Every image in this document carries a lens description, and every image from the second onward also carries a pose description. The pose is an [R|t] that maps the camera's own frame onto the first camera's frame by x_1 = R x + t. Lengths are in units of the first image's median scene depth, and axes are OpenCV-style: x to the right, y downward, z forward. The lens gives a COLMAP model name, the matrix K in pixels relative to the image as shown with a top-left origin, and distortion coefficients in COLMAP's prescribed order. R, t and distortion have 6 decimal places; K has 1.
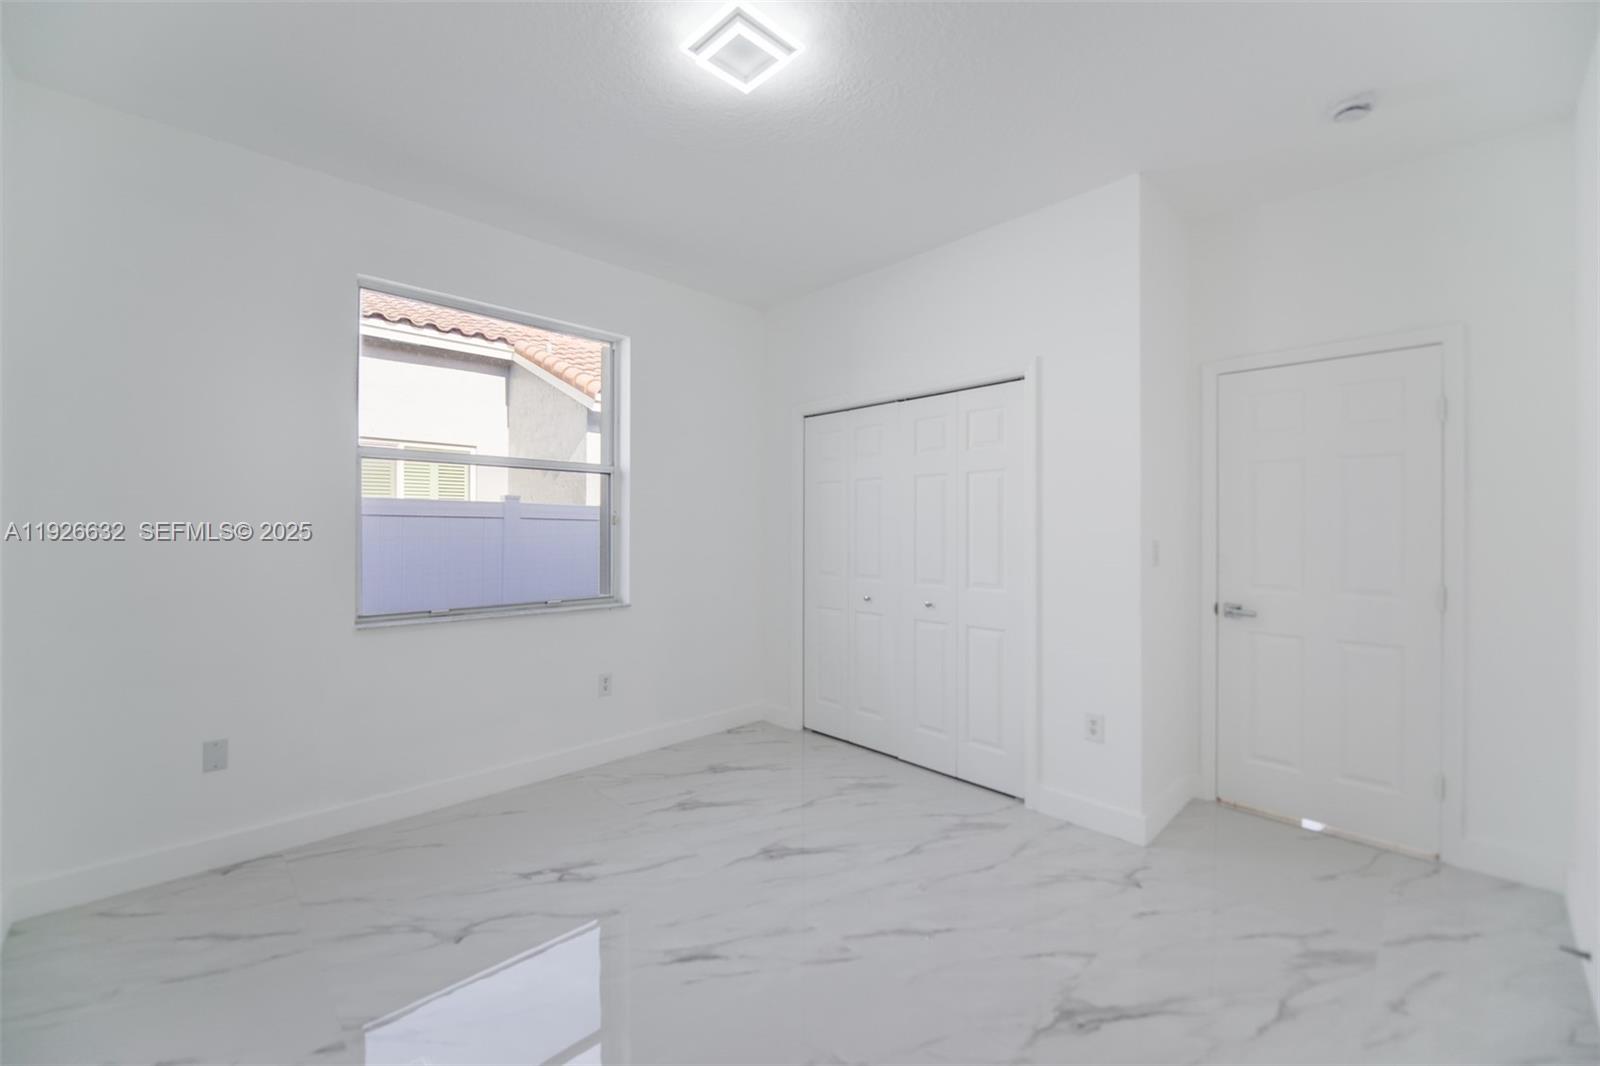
lens RADIAL K [[634.0, 0, 801.5], [0, 634.0, 543.6], [0, 0, 1]] dist [0.004668, -0.004186]
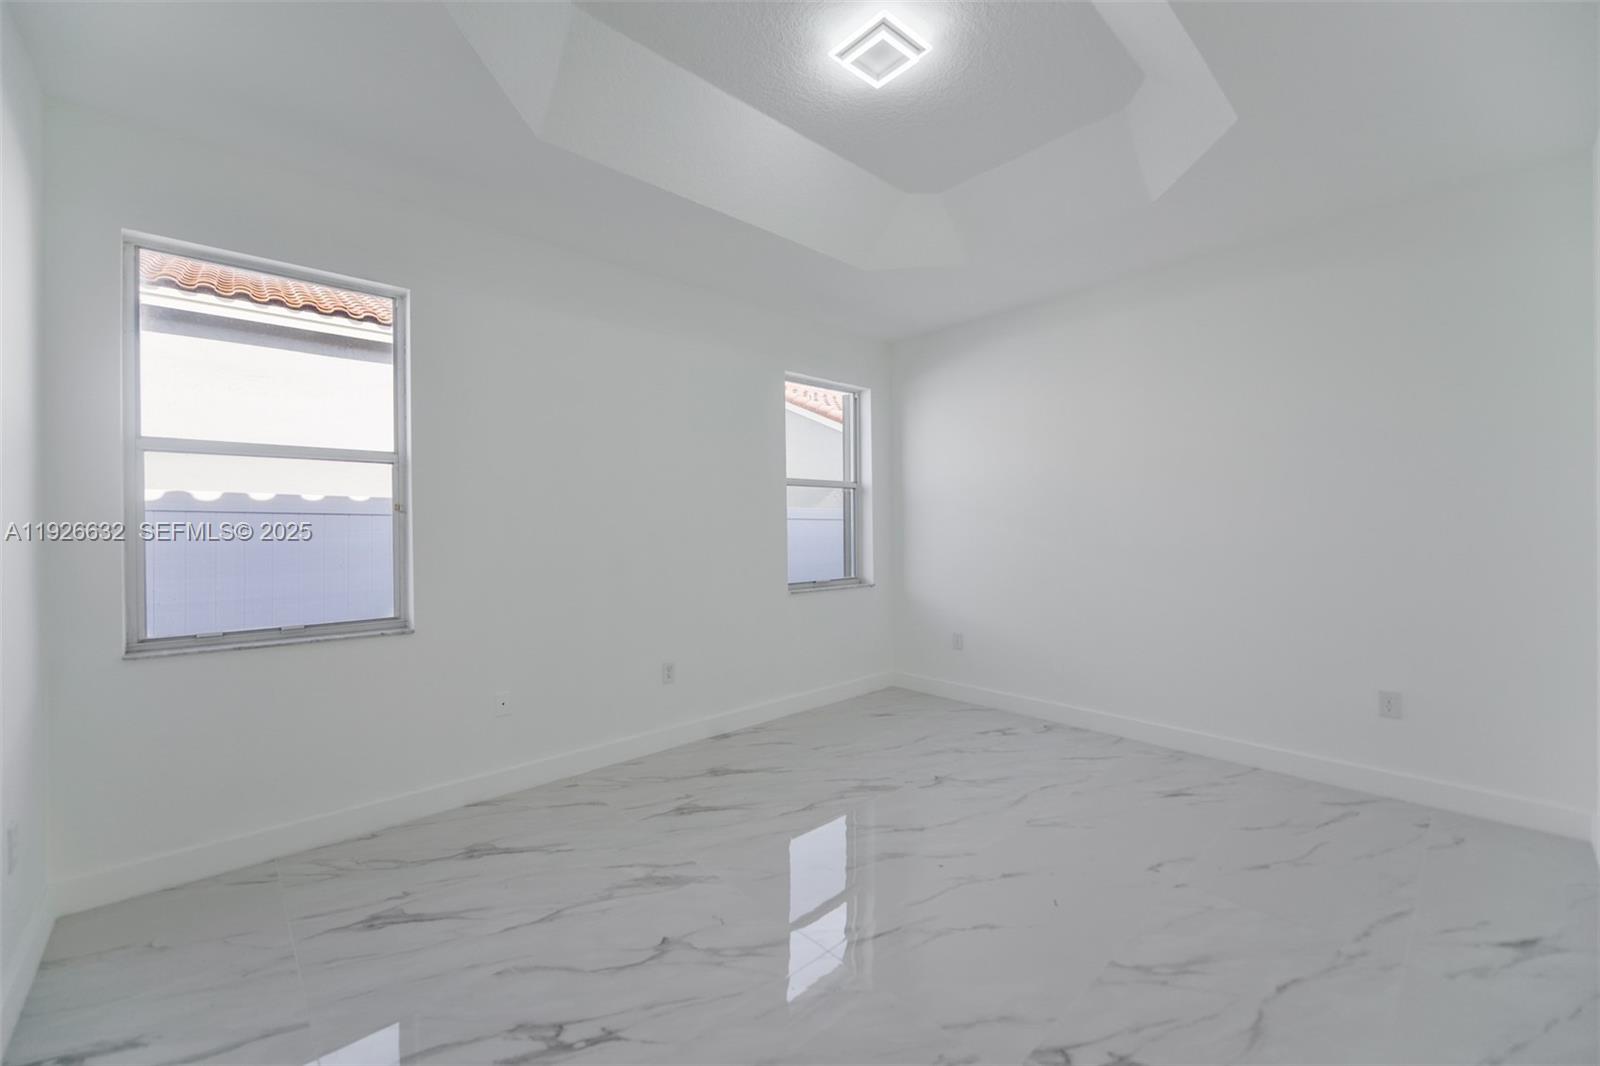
lens RADIAL K [[634.0, 0, 797.6], [0, 634.0, 537.8], [0, 0, 1]] dist [0.004668, -0.004186]
pose [[0.999769, -0.011829, -0.017953, 0.158906], [0.011703, 0.999906, -0.007128, -0.002912], [0.018036, 0.006916, 0.999813, 0.152156]]
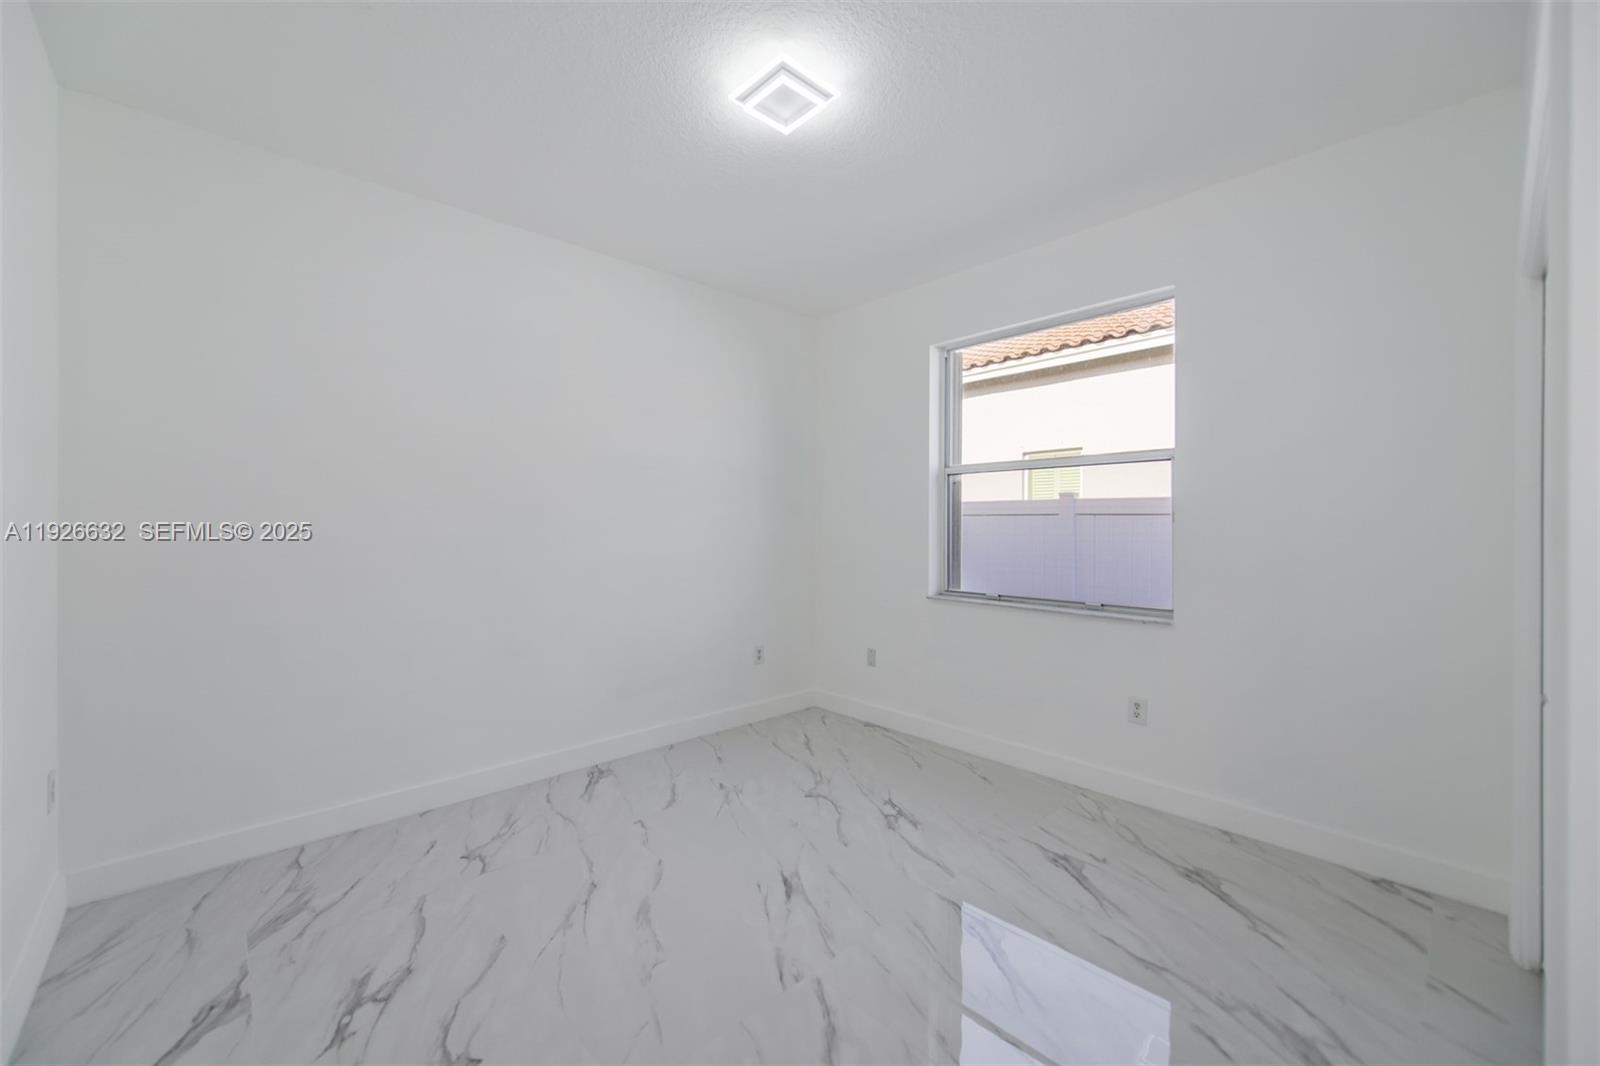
lens RADIAL K [[634.0, 0, 777.7], [0, 634.0, 517.4], [0, 0, 1]] dist [0.004668, -0.004186]
pose [[-0.038200, -0.016328, -0.999137, 0.573789], [-0.027136, 0.999515, -0.015296, -0.008073], [0.998902, 0.026528, -0.038625, 0.564455]]
